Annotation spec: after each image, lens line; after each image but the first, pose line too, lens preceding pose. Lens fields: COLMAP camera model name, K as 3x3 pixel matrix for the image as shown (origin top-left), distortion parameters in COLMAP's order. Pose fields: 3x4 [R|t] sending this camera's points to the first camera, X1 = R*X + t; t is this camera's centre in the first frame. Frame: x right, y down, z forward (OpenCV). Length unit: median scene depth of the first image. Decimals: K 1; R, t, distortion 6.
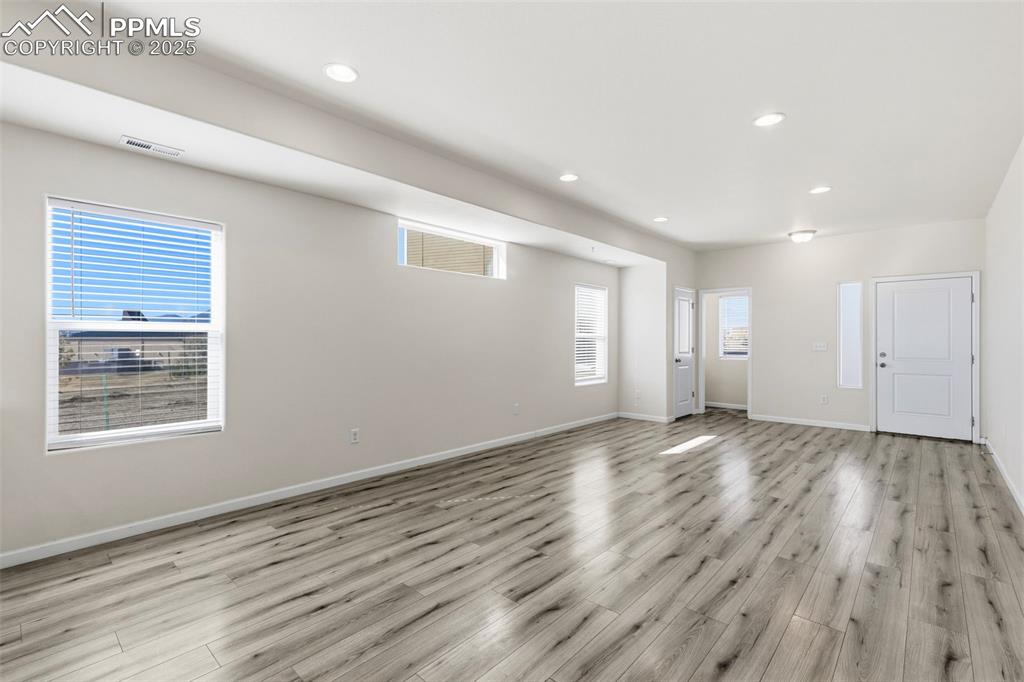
lens RADIAL K [[460.3, 0, 512.7], [0, 460.3, 336.9], [0, 0, 1]] dist [0.001688, 0.000050]
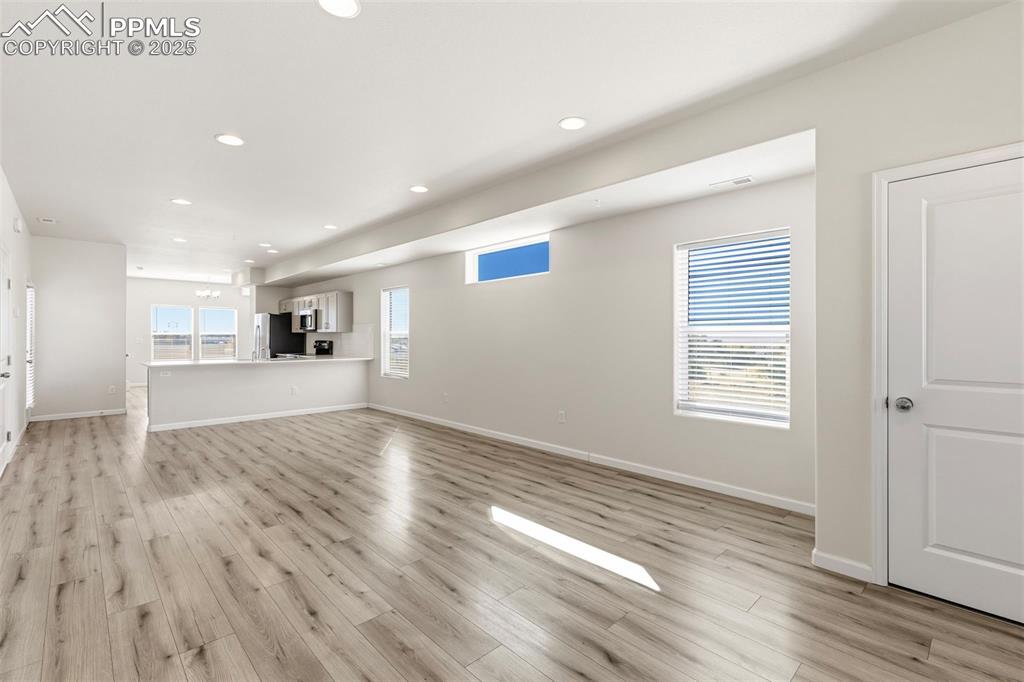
lens RADIAL K [[460.3, 0, 512.7], [0, 460.3, 336.9], [0, 0, 1]] dist [0.001688, 0.000050]
pose [[-0.074124, -0.002825, -0.997245, 1.170762], [0.004051, 0.999987, -0.003134, 0.009222], [0.997241, -0.004272, -0.074111, 1.281621]]
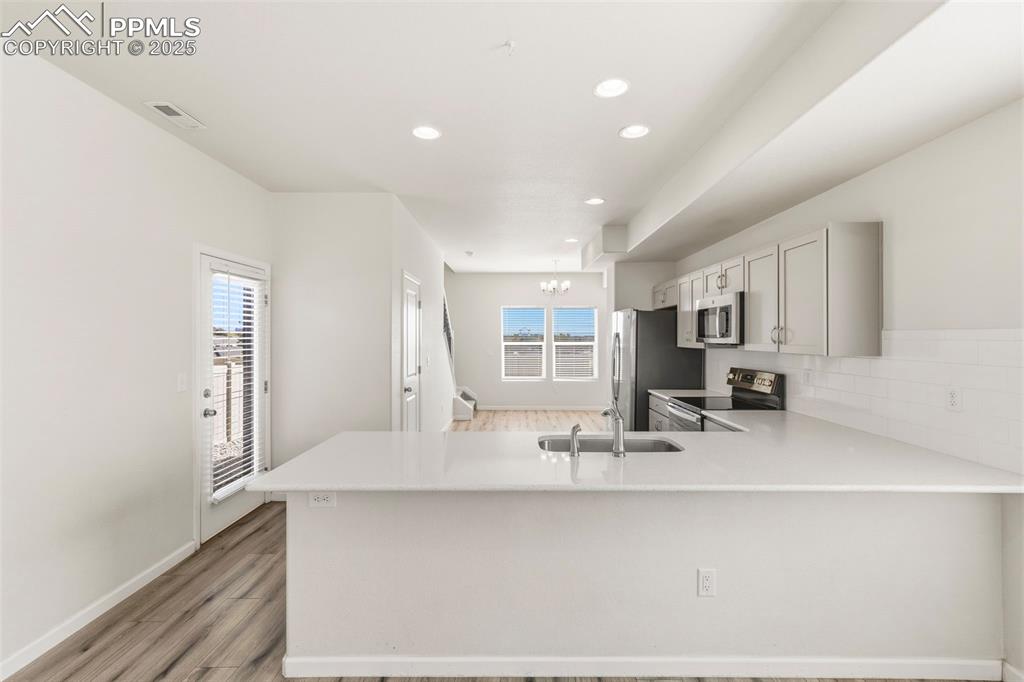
lens RADIAL K [[460.3, 0, 512.7], [0, 460.3, 336.9], [0, 0, 1]] dist [0.001688, 0.000050]
pose [[-0.749236, -0.002810, -0.662297, -0.020596], [0.003013, 0.999966, -0.007651, -0.042451], [0.662296, -0.007728, -0.749203, 0.572272]]
